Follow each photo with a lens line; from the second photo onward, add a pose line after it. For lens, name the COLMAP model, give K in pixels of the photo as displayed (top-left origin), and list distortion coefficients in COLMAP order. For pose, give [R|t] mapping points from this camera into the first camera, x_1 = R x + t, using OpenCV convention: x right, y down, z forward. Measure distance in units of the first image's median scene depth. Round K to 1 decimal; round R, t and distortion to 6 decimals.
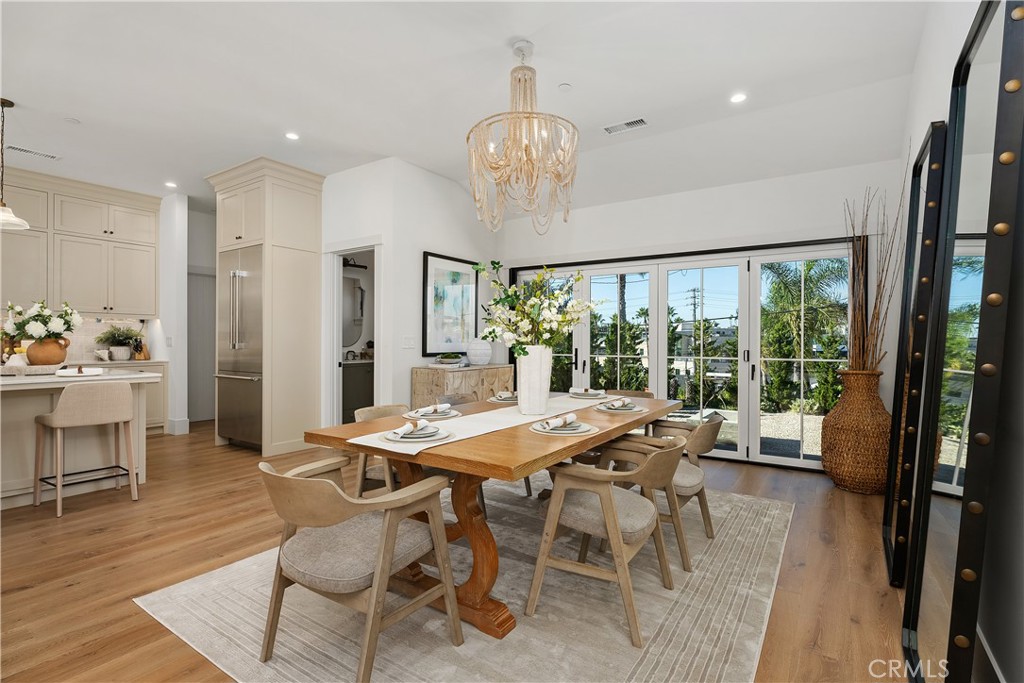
lens RADIAL K [[489.3, 0, 512.0], [0, 489.3, 341.5], [0, 0, 1]] dist [-0.006512, -0.000608]
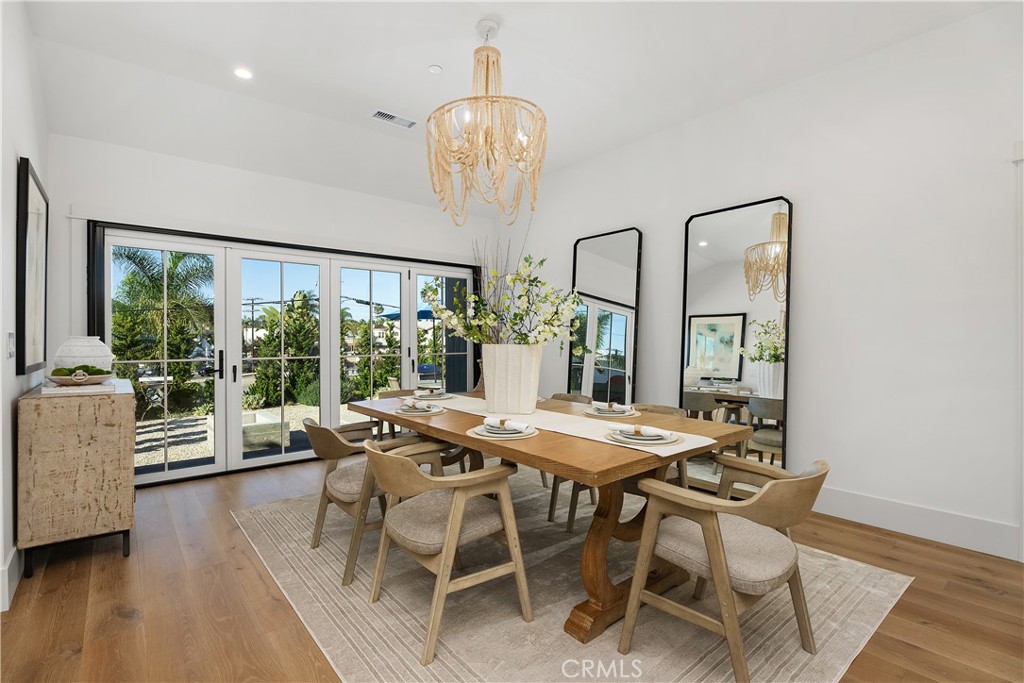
lens RADIAL K [[474.5, 0, 512.0], [0, 474.5, 341.5], [0, 0, 1]] dist [-0.002635, -0.000190]
pose [[0.286954, -0.008551, 0.957906, -0.461932], [0.005068, 0.999960, 0.007408, -0.003224], [-0.957931, 0.002729, 0.286986, 0.384372]]
